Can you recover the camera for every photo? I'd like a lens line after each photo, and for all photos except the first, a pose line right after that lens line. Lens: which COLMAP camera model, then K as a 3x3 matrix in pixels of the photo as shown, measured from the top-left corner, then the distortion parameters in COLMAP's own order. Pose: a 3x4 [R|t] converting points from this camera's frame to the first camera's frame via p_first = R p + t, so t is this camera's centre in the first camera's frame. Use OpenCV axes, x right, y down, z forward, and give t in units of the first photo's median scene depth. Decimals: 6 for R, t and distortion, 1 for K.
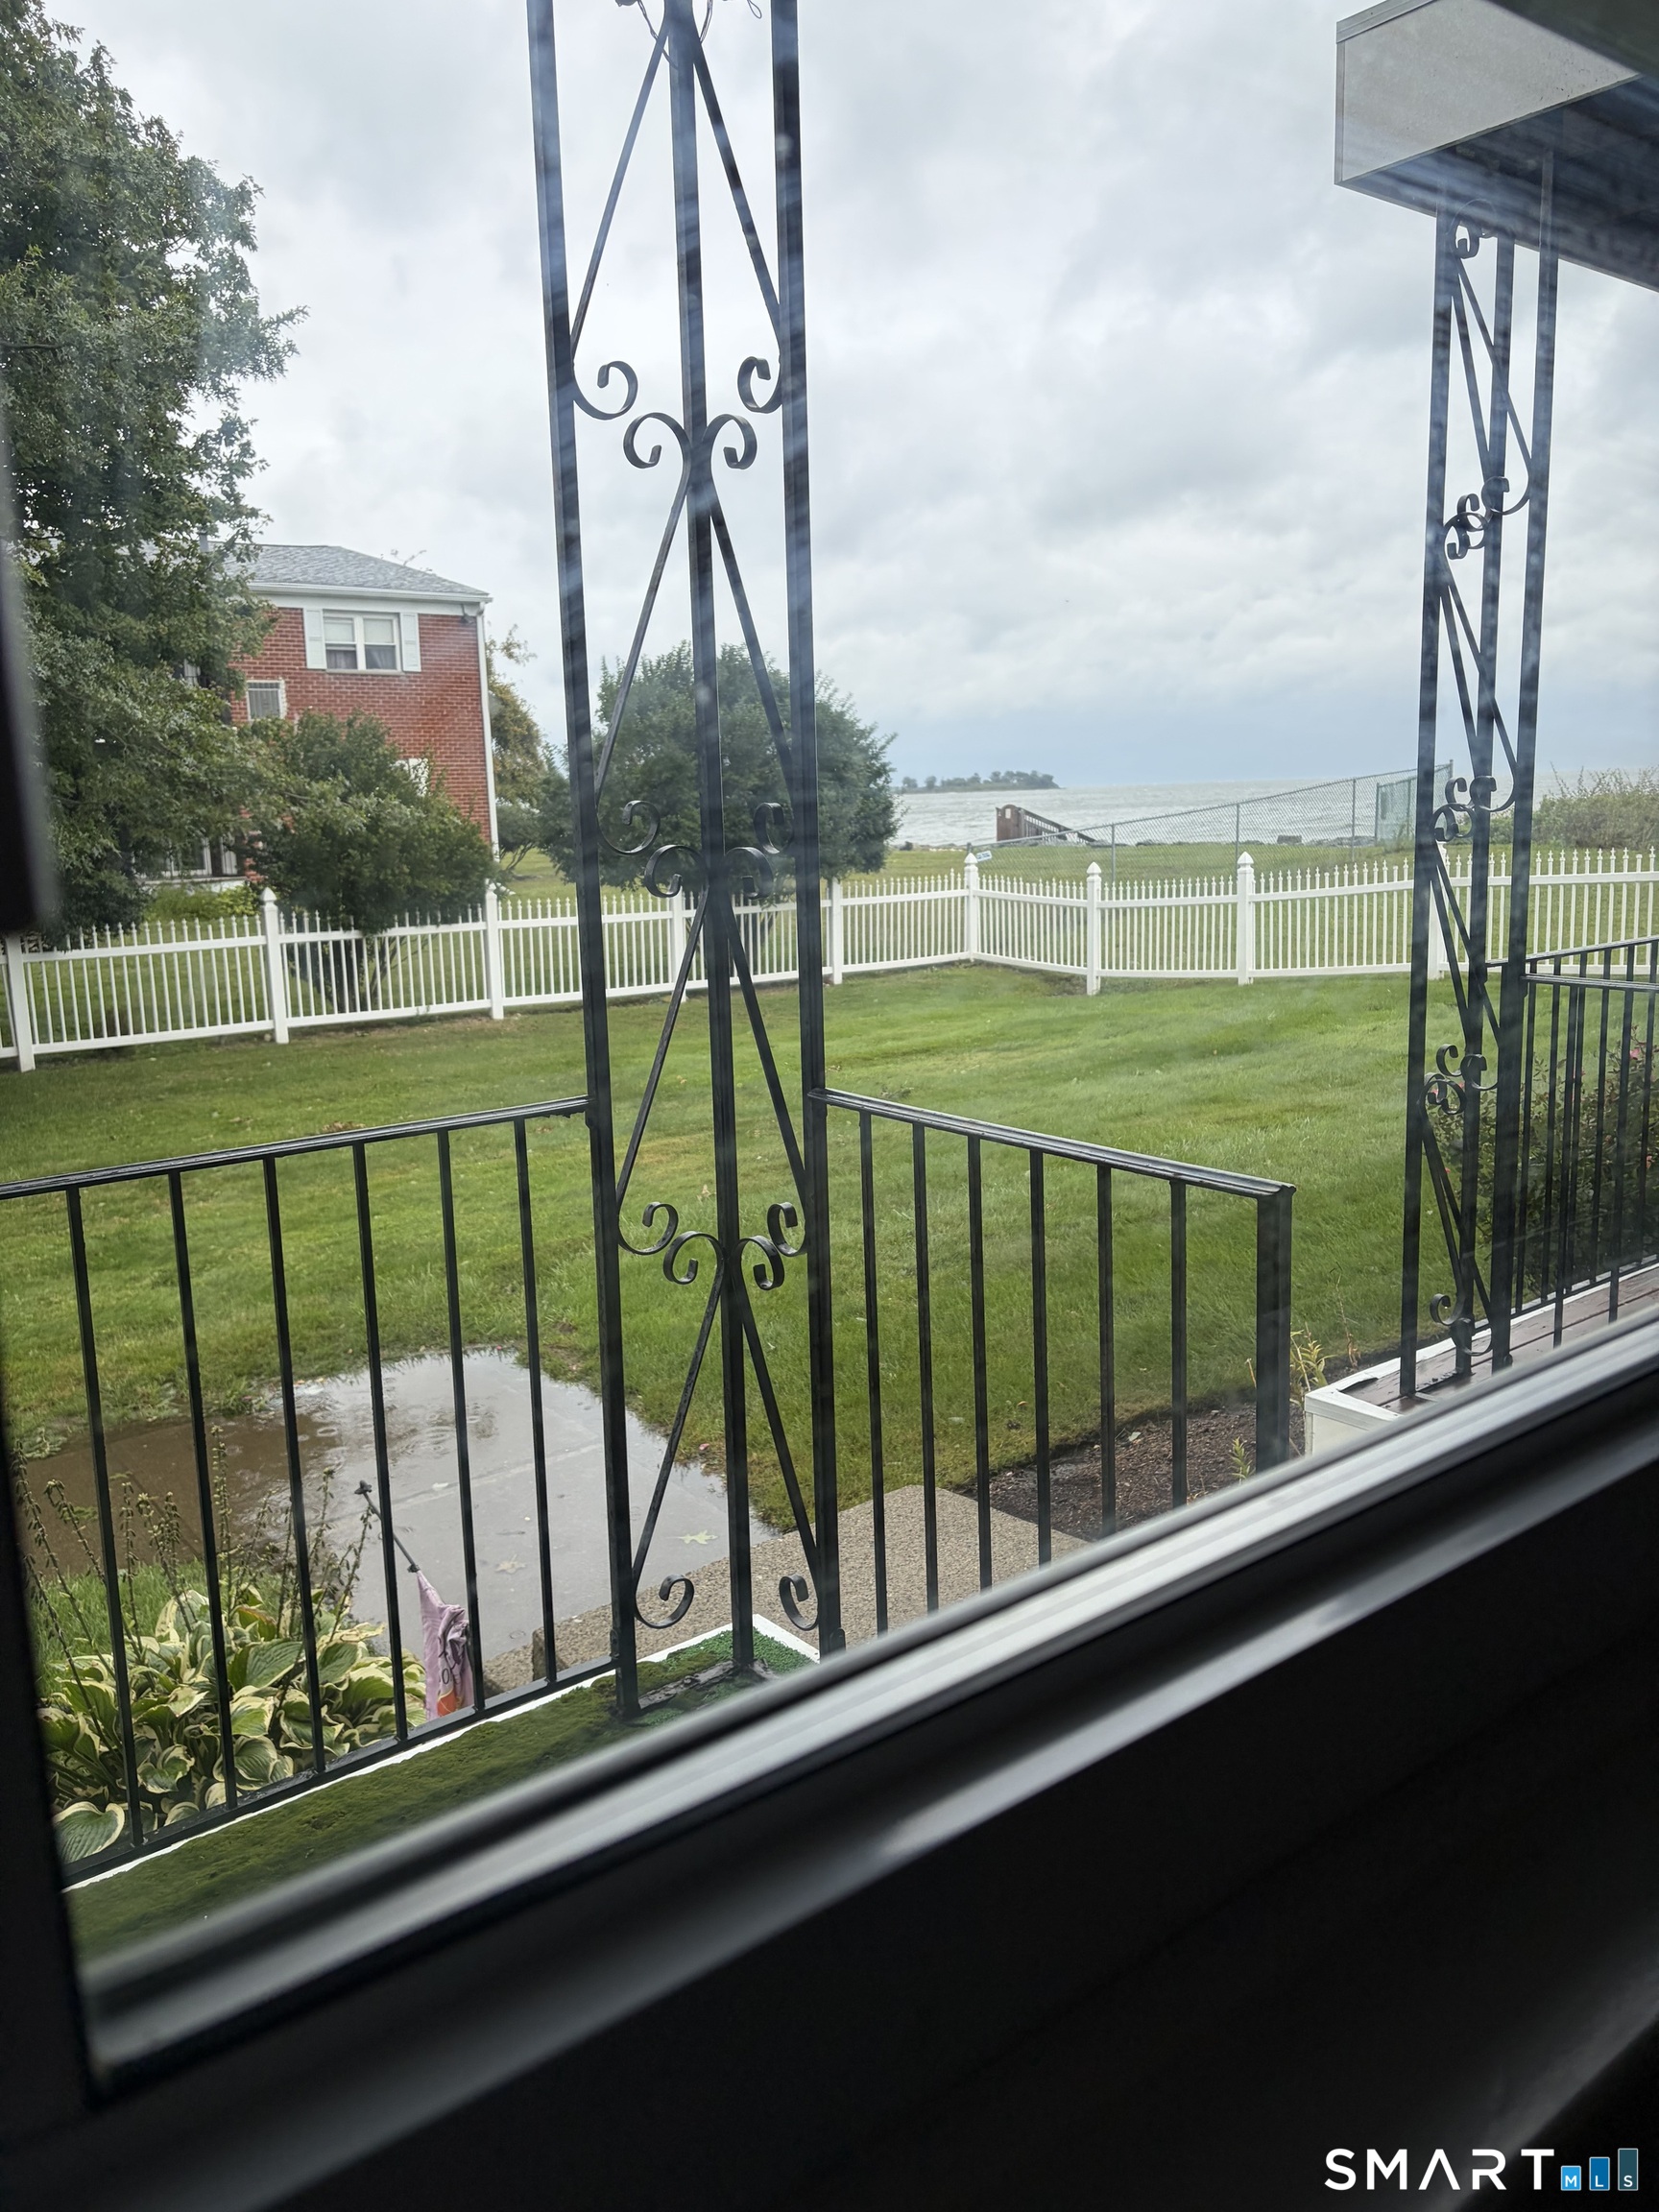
lens RADIAL K [[1678.9, 0, 836.7], [0, 1678.9, 1111.0], [0, 0, 1]] dist [0.087290, -0.001564]
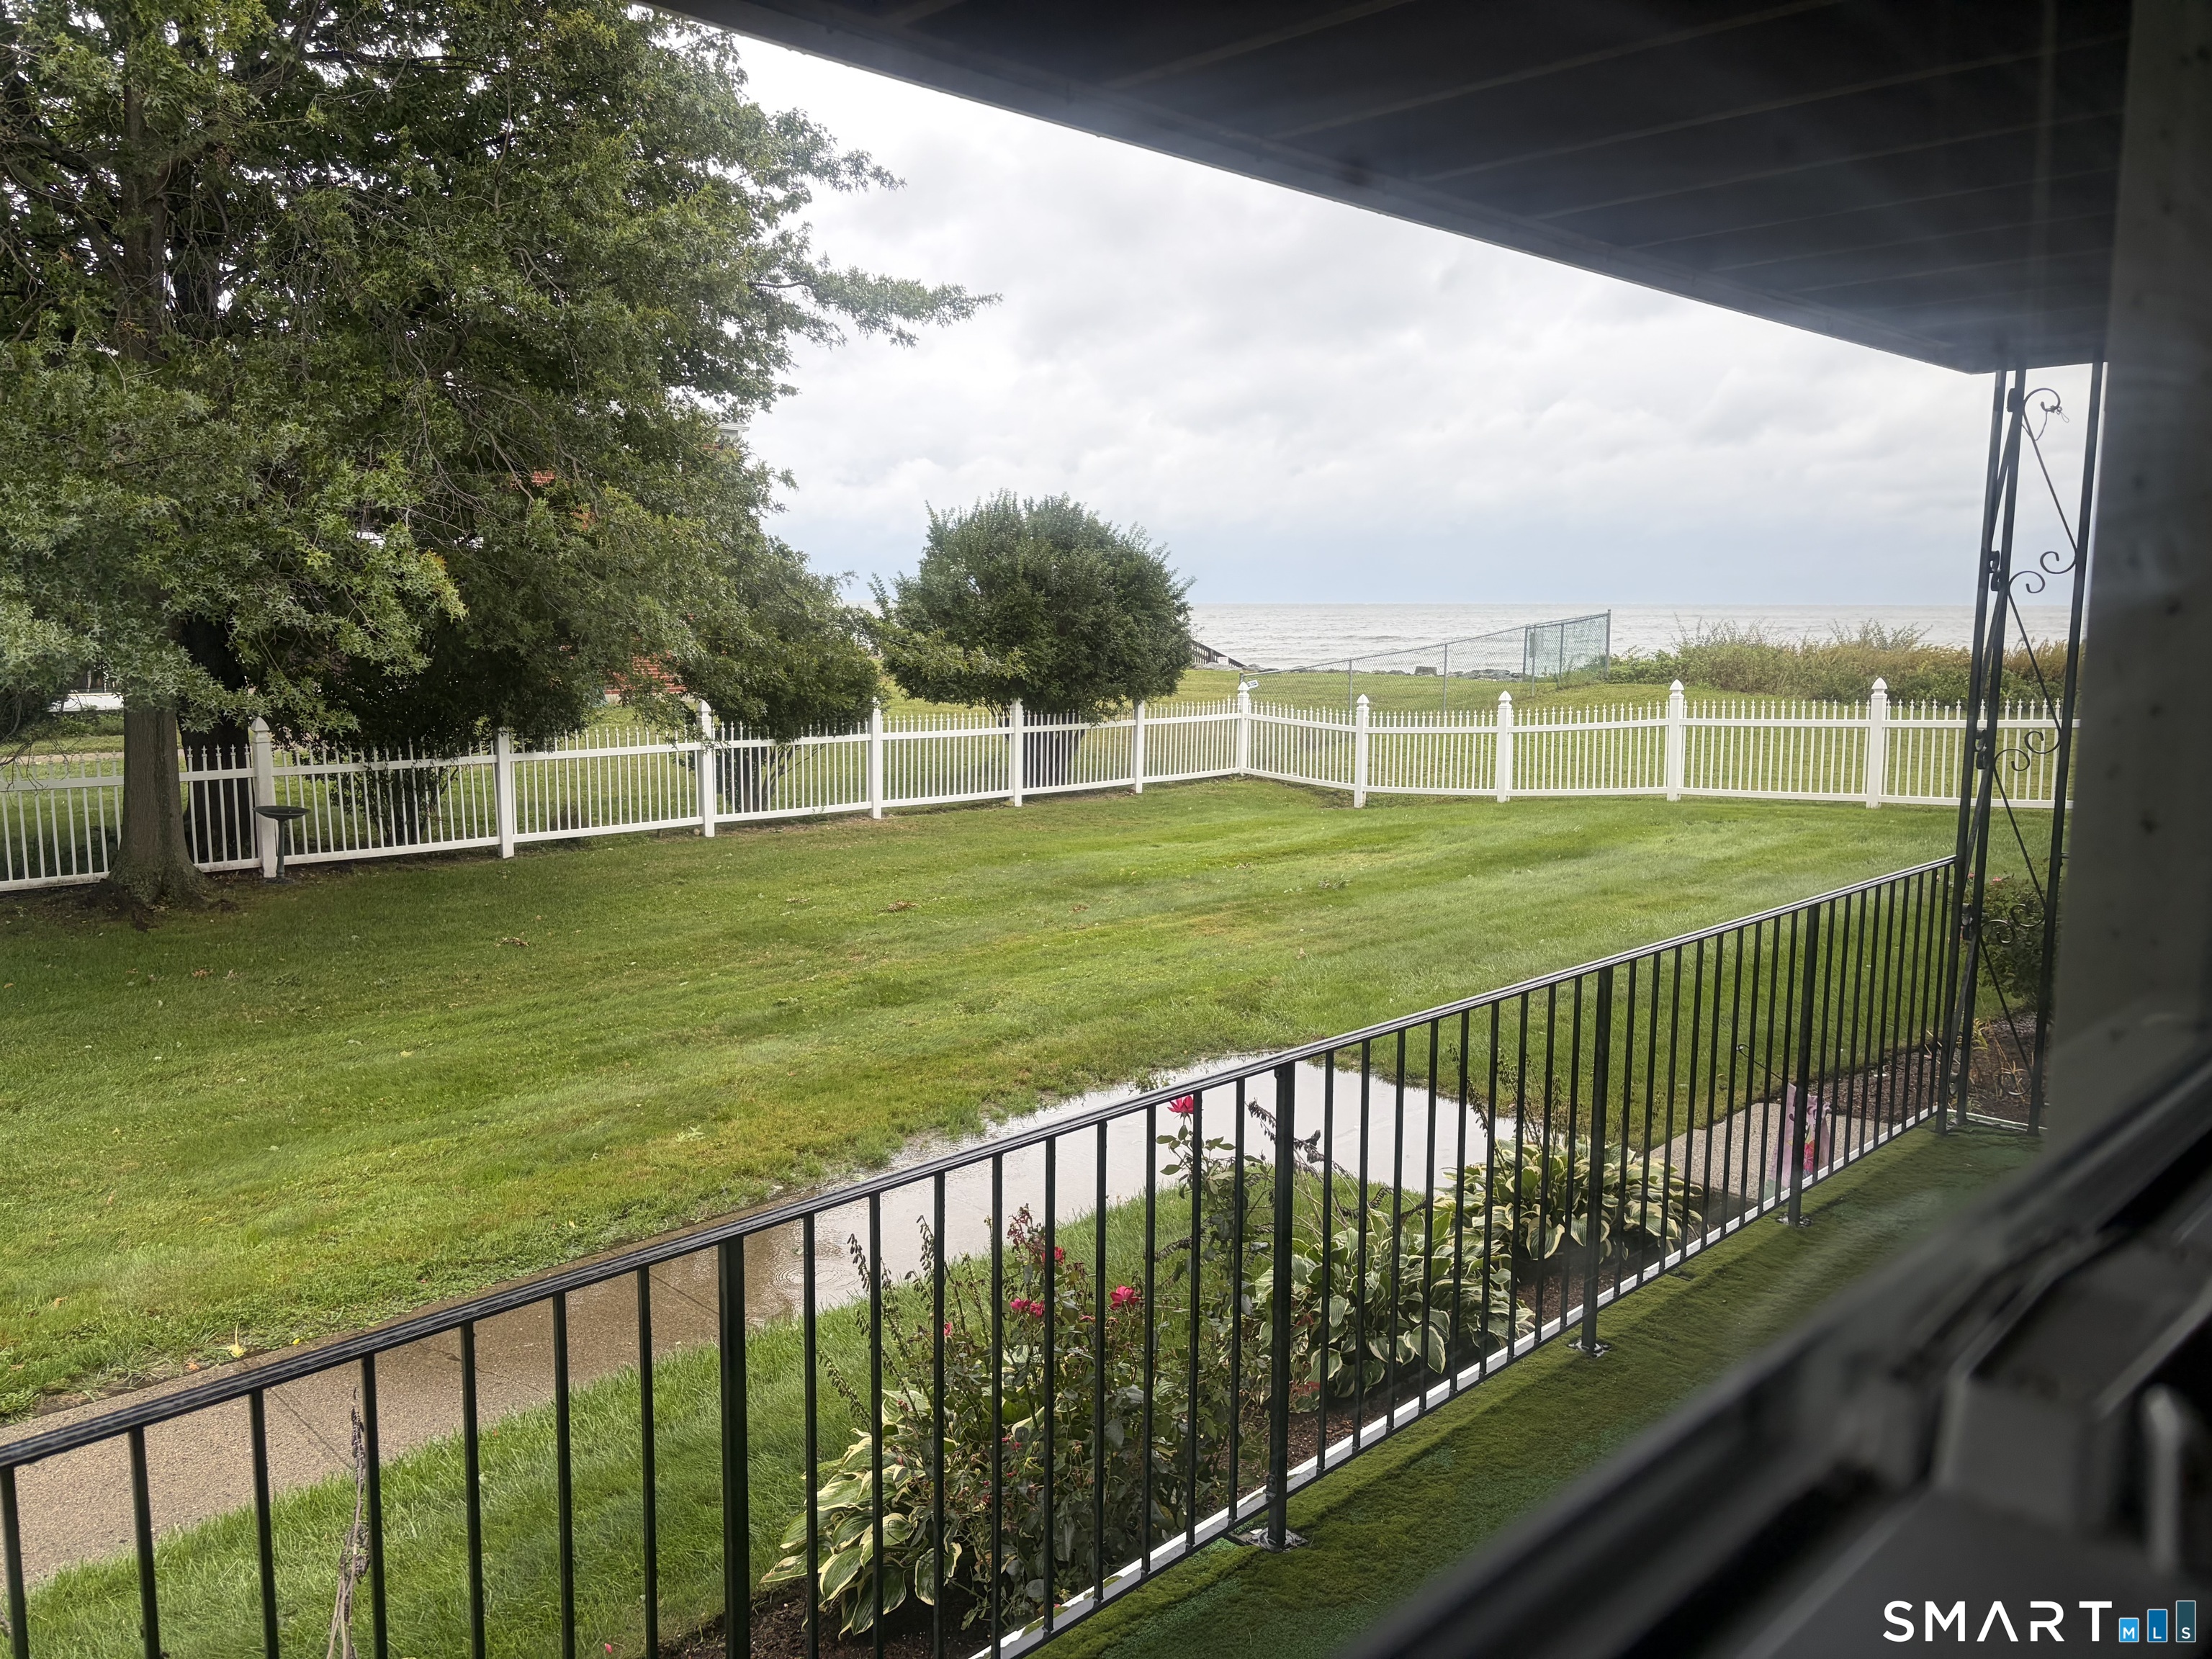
lens RADIAL K [[1678.9, 0, 1099.2], [0, 1678.9, 823.0], [0, 0, 1]] dist [0.087290, -0.001564]
pose [[0.993469, 0.018773, 0.112550, -0.176587], [-0.012234, 0.998212, -0.058513, 0.012423], [-0.113447, 0.056754, 0.991922, -0.137231]]
